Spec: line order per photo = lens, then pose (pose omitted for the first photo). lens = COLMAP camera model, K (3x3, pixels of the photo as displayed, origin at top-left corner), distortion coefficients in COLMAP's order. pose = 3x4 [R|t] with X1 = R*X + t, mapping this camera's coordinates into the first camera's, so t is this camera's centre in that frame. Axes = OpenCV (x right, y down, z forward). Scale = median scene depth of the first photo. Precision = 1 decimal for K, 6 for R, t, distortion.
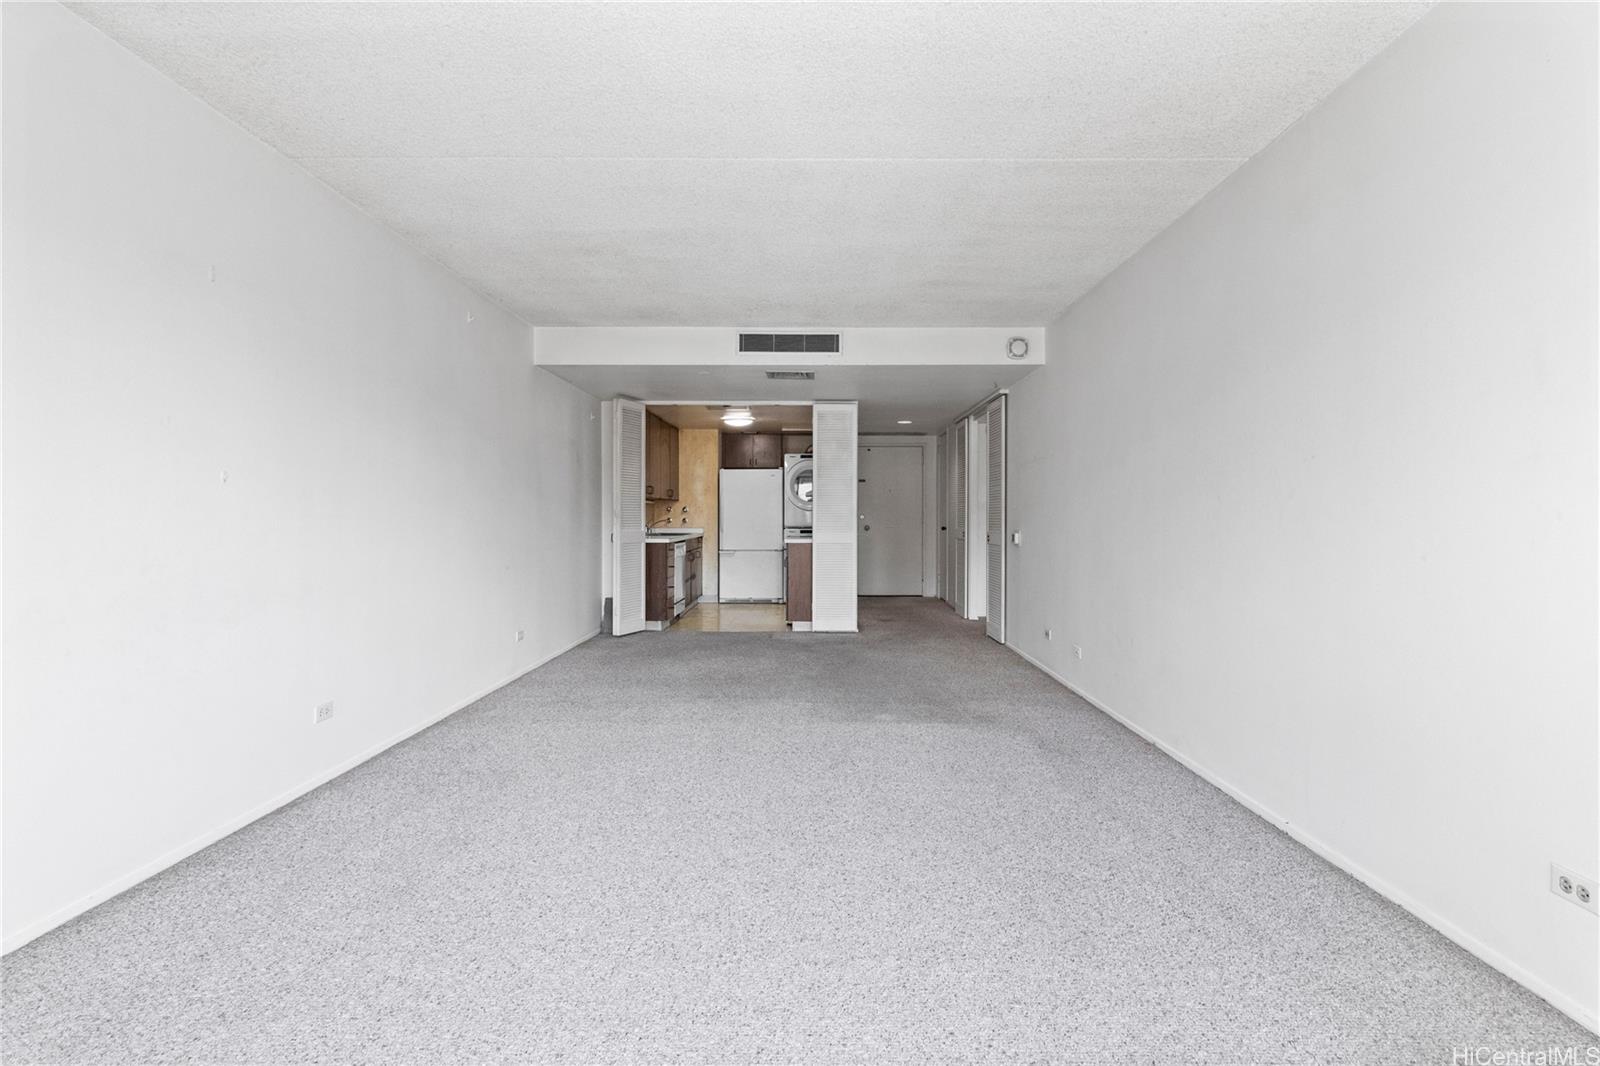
lens RADIAL K [[753.3, 0, 804.7], [0, 753.3, 525.9], [0, 0, 1]] dist [0.001580, 0.000286]
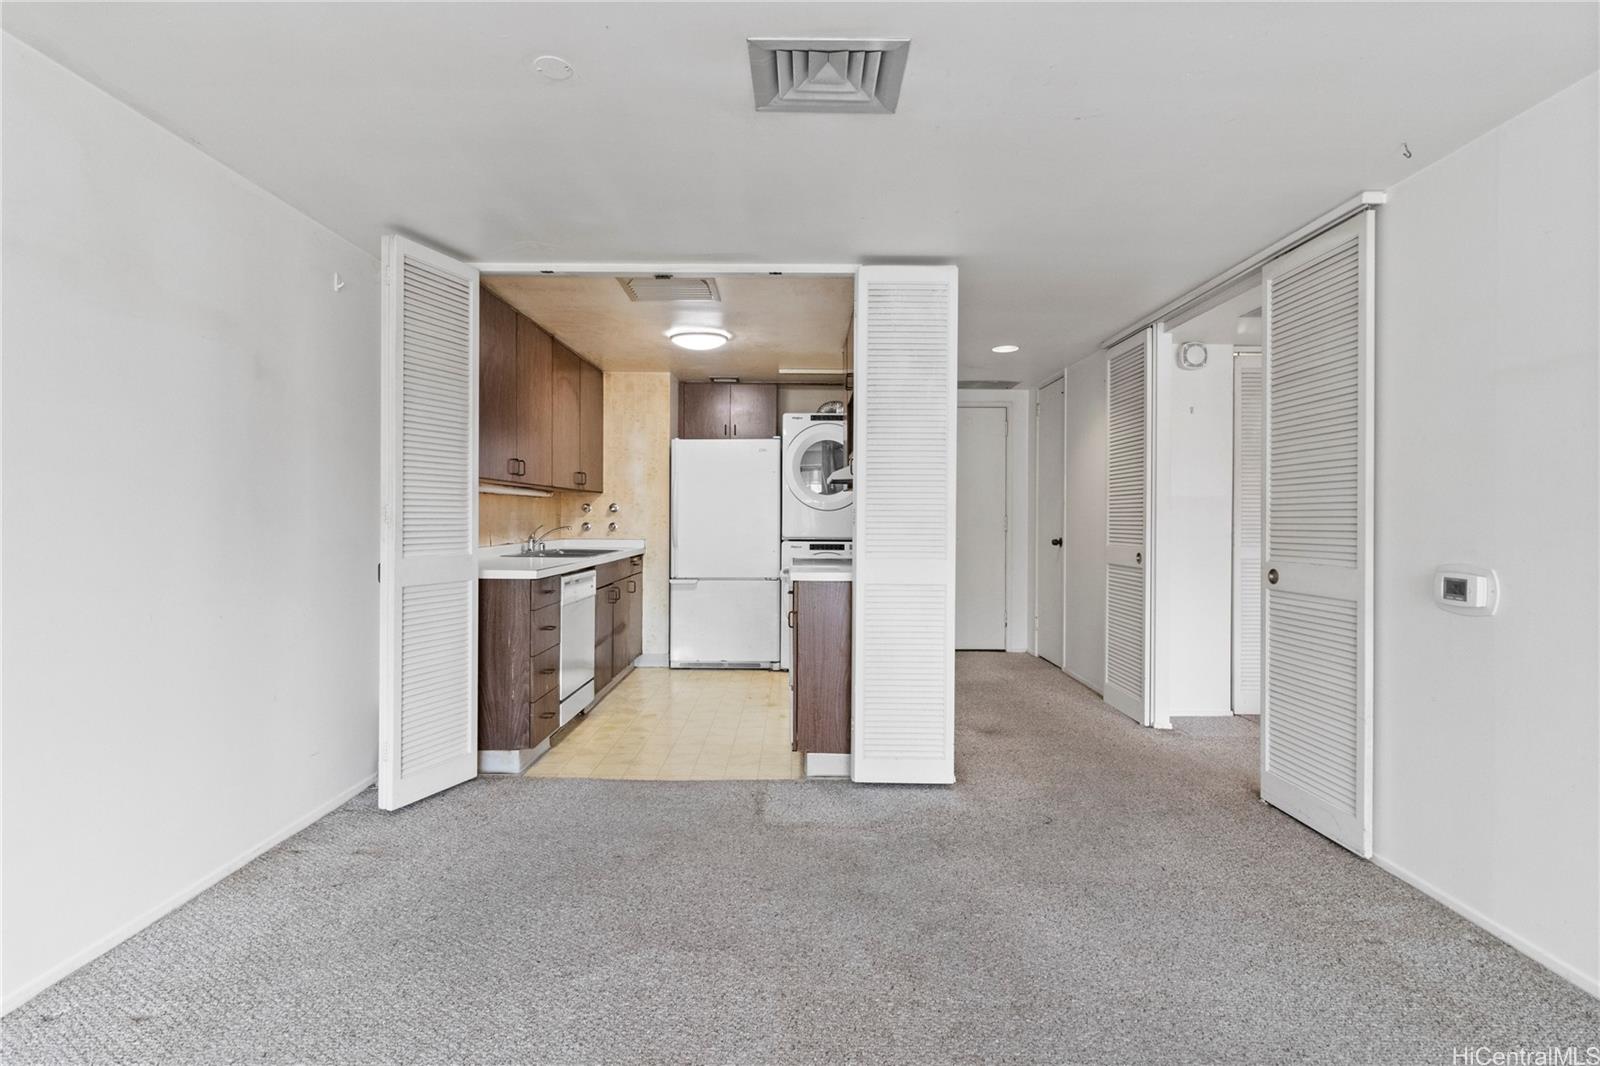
lens RADIAL K [[753.3, 0, 796.1], [0, 753.3, 526.9], [0, 0, 1]] dist [0.001580, 0.000286]
pose [[0.999972, 0.003221, 0.006709, -0.021440], [-0.003214, 0.999994, -0.001148, -0.007297], [-0.006713, 0.001126, 0.999977, 0.438216]]
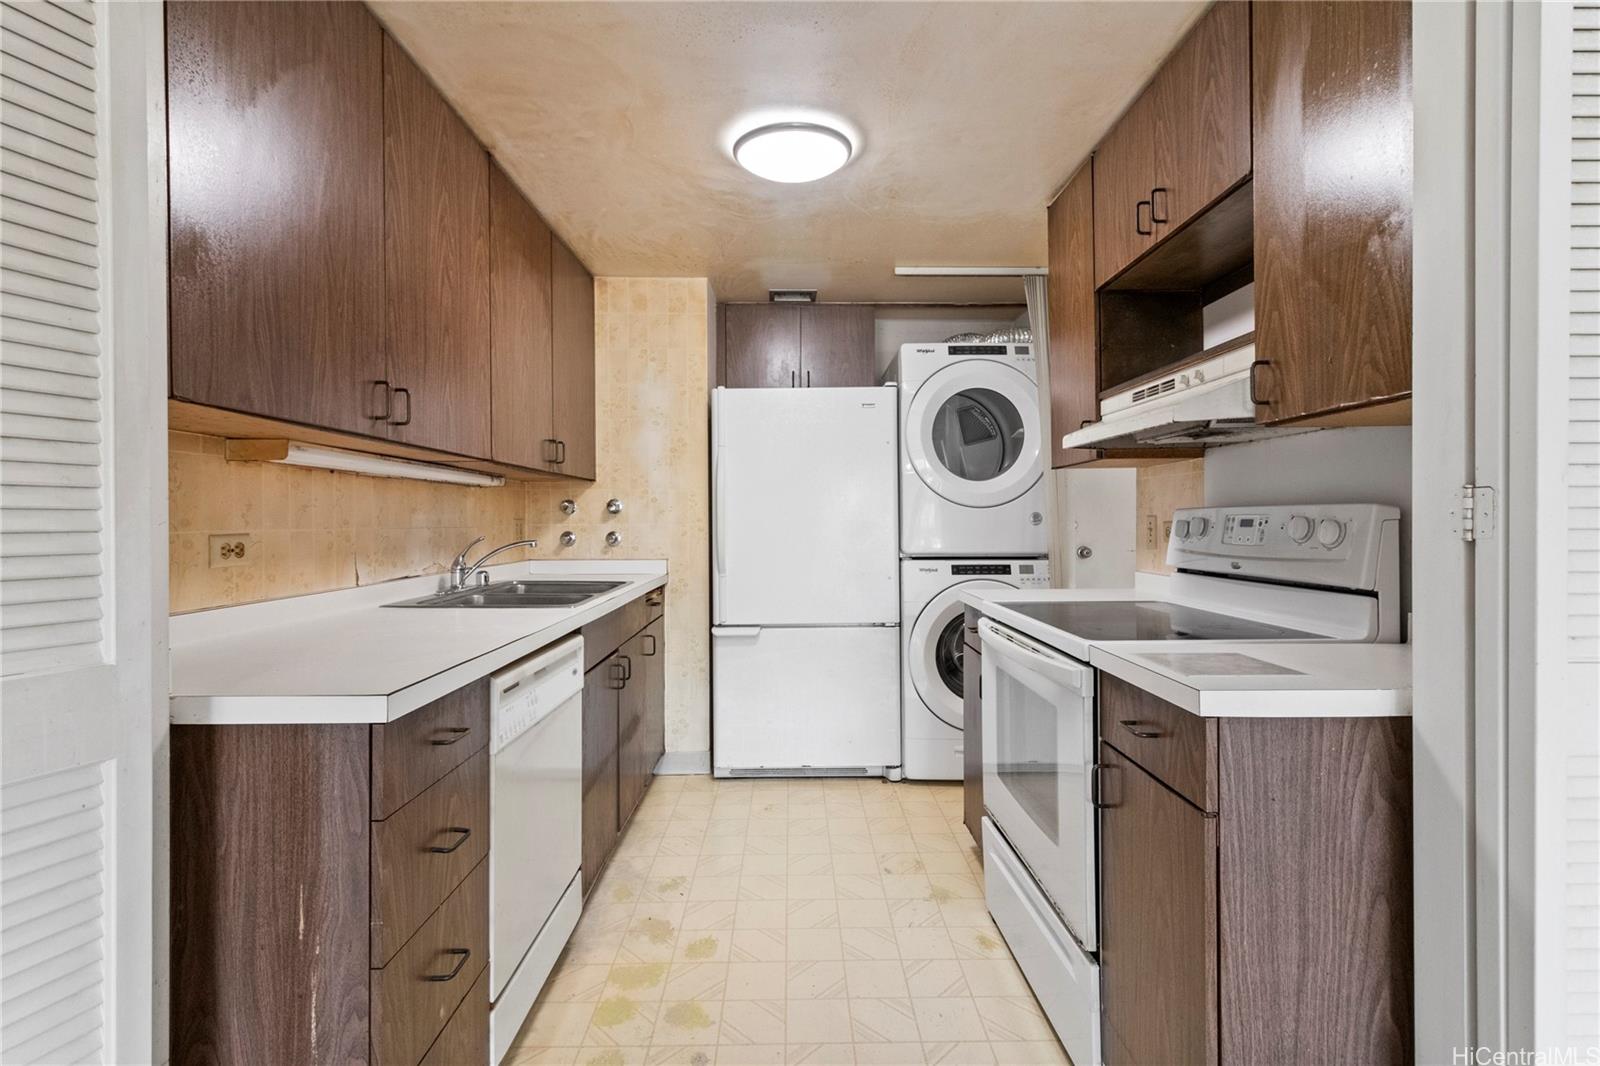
lens RADIAL K [[753.3, 0, 799.0], [0, 753.3, 531.4], [0, 0, 1]] dist [0.001580, 0.000286]
pose [[0.999740, -0.006702, 0.021809, -0.086050], [0.006700, 0.999978, 0.000200, -0.010583], [-0.021809, -0.000054, 0.999762, 0.692679]]
